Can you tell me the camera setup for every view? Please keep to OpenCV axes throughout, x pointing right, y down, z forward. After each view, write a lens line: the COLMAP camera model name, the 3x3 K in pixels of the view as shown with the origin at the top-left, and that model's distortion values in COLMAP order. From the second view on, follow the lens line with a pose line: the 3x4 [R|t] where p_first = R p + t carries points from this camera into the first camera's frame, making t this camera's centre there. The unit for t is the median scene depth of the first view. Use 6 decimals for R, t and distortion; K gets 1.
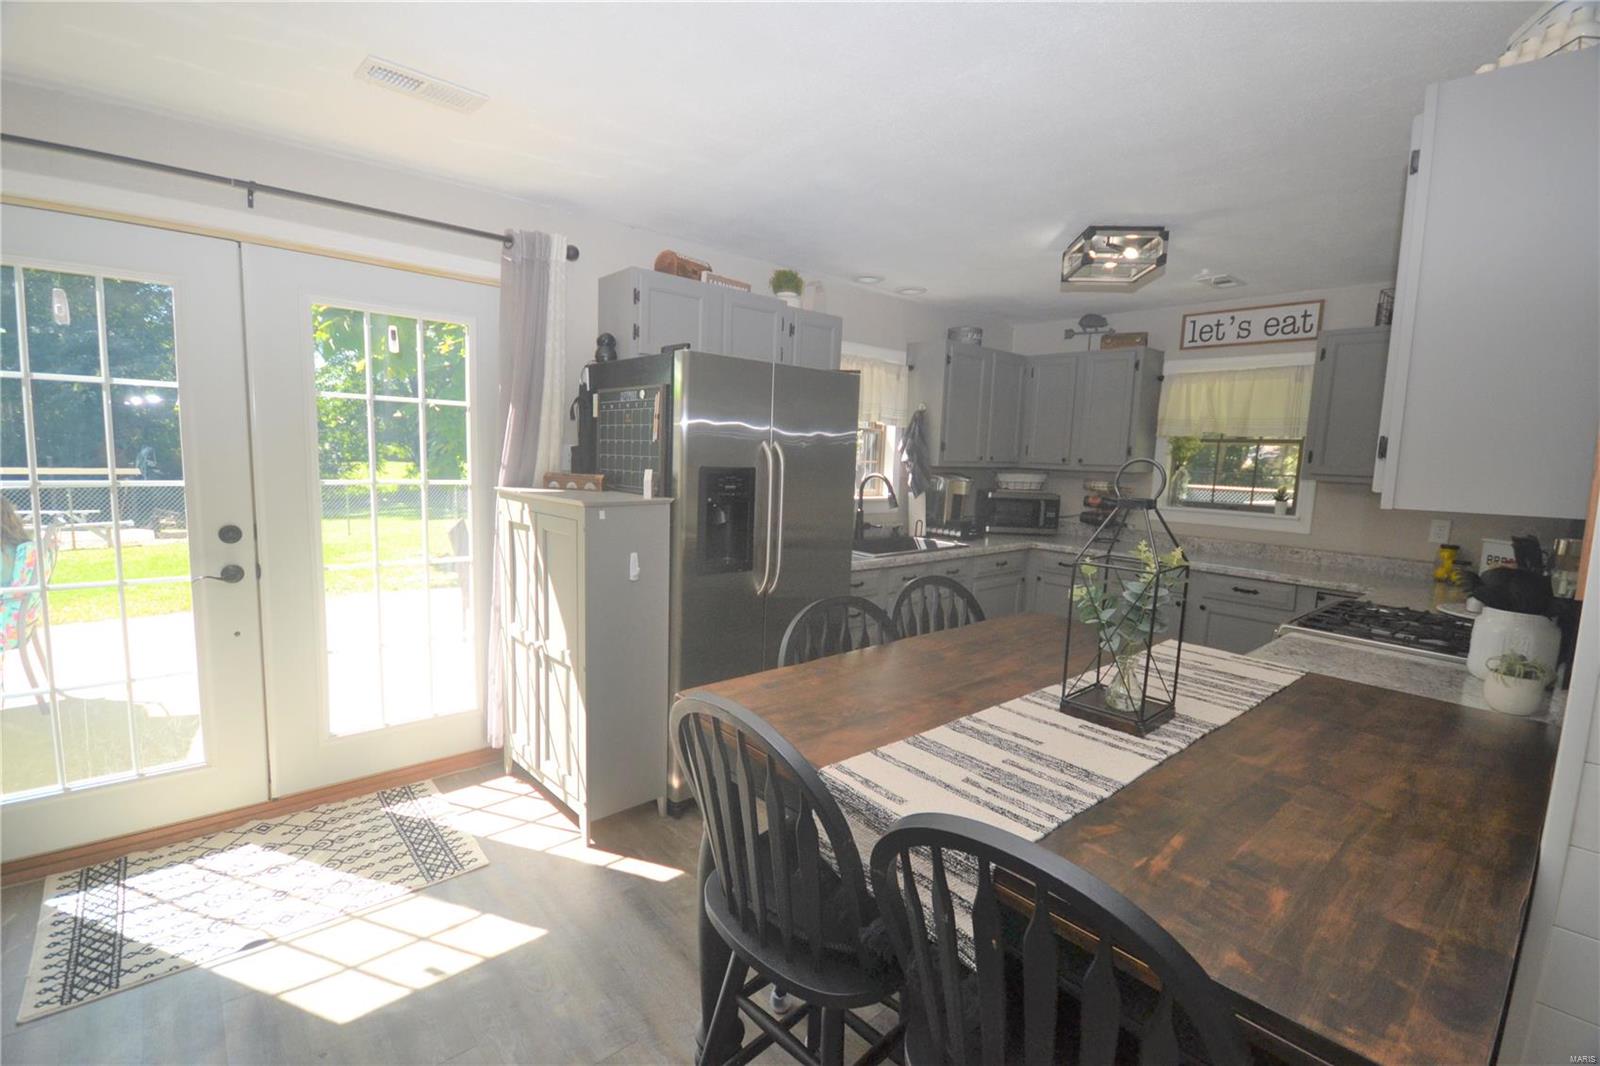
lens RADIAL K [[714.8, 0, 792.0], [0, 714.8, 538.3], [0, 0, 1]] dist [0.004907, -0.008587]
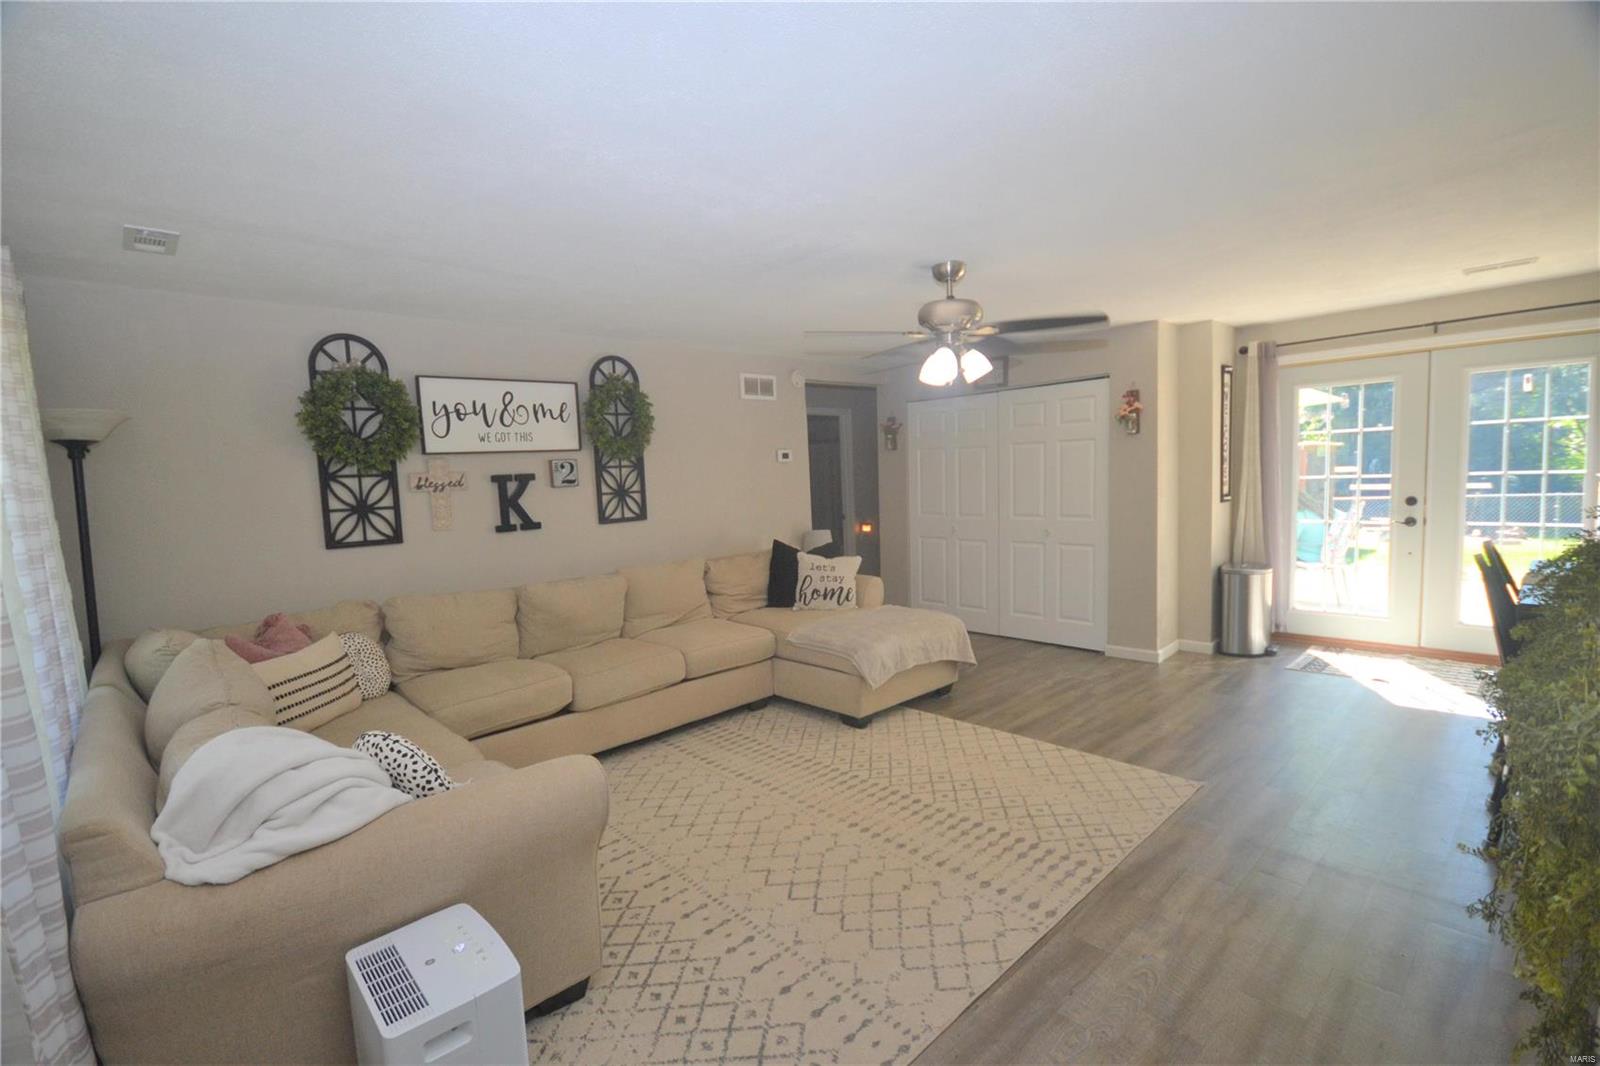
lens RADIAL K [[714.8, 0, 789.3], [0, 714.8, 537.6], [0, 0, 1]] dist [0.004907, -0.008587]
pose [[0.027537, 0.047154, -0.998508, 0.698176], [-0.072685, 0.996337, 0.045047, 0.079765], [0.996975, 0.071336, 0.030863, -0.466213]]
